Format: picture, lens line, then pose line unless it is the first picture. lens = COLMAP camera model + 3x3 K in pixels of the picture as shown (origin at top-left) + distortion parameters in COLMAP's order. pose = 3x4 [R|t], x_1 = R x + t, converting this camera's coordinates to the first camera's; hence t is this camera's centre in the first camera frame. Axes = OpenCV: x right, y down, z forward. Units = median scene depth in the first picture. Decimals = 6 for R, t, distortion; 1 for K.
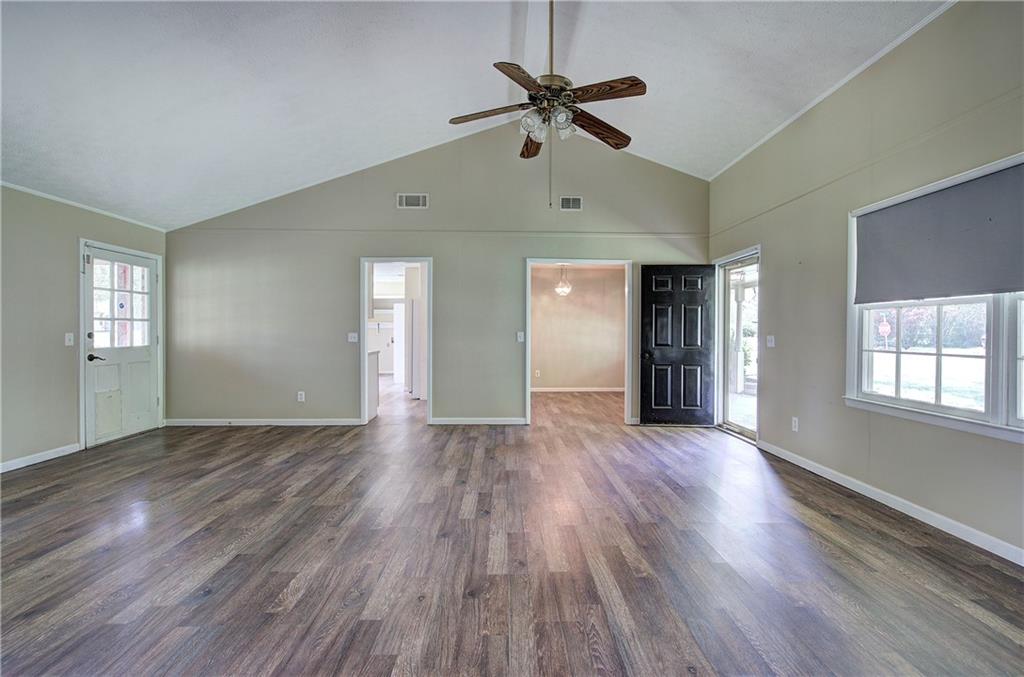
lens RADIAL K [[439.6, 0, 511.9], [0, 439.6, 335.6], [0, 0, 1]] dist [-0.001318, 0.000030]
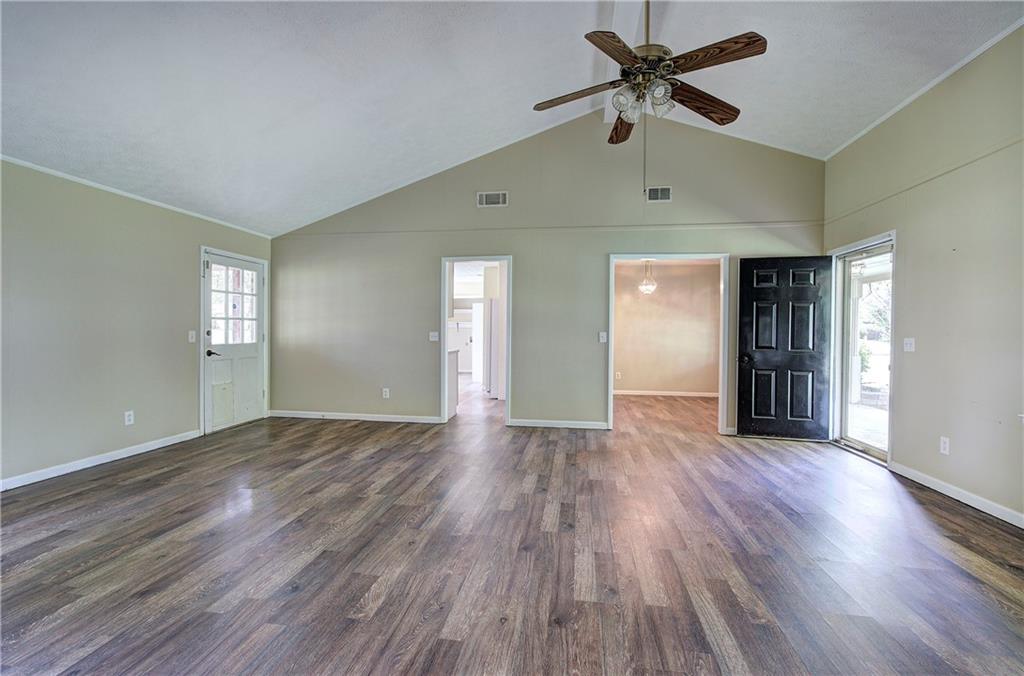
lens RADIAL K [[436.9, 0, 509.9], [0, 436.9, 335.7], [0, 0, 1]] dist [-0.002623, 0.000016]
pose [[0.984684, 0.006763, -0.174220, -0.019759], [-0.006636, 0.999977, 0.001315, -0.000353], [0.174225, -0.000138, 0.984706, 0.053872]]
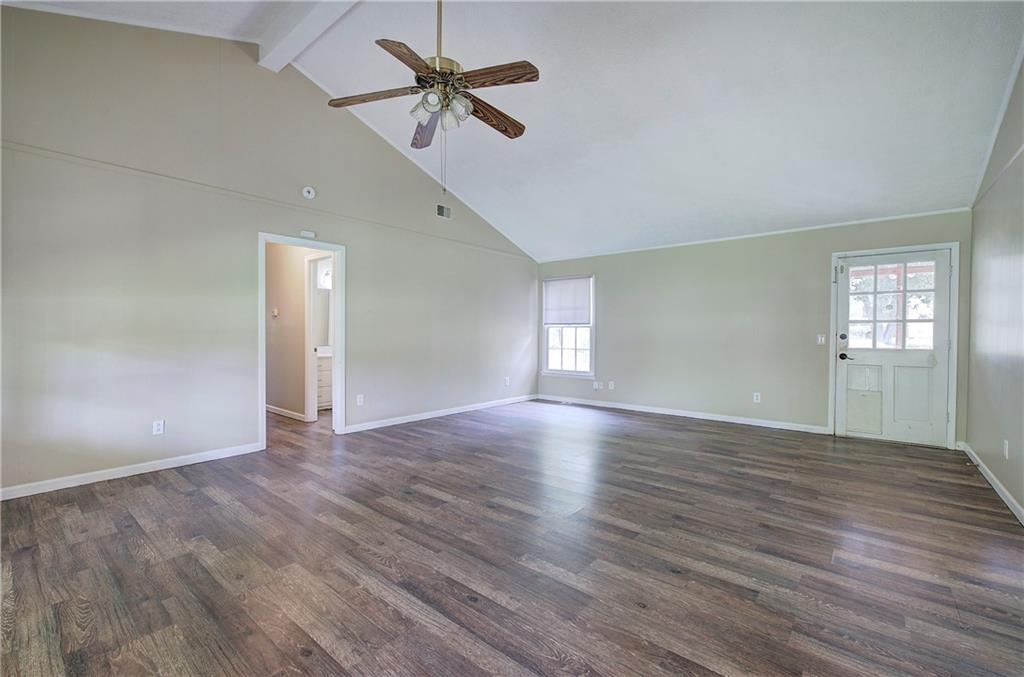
lens RADIAL K [[431.8, 0, 513.7], [0, 431.8, 336.0], [0, 0, 1]] dist [-0.009116, 0.000336]
pose [[-0.655176, 0.002611, -0.755472, 0.519871], [-0.012991, 0.999807, 0.014722, -0.008184], [0.755365, 0.019460, -0.655015, 1.317503]]
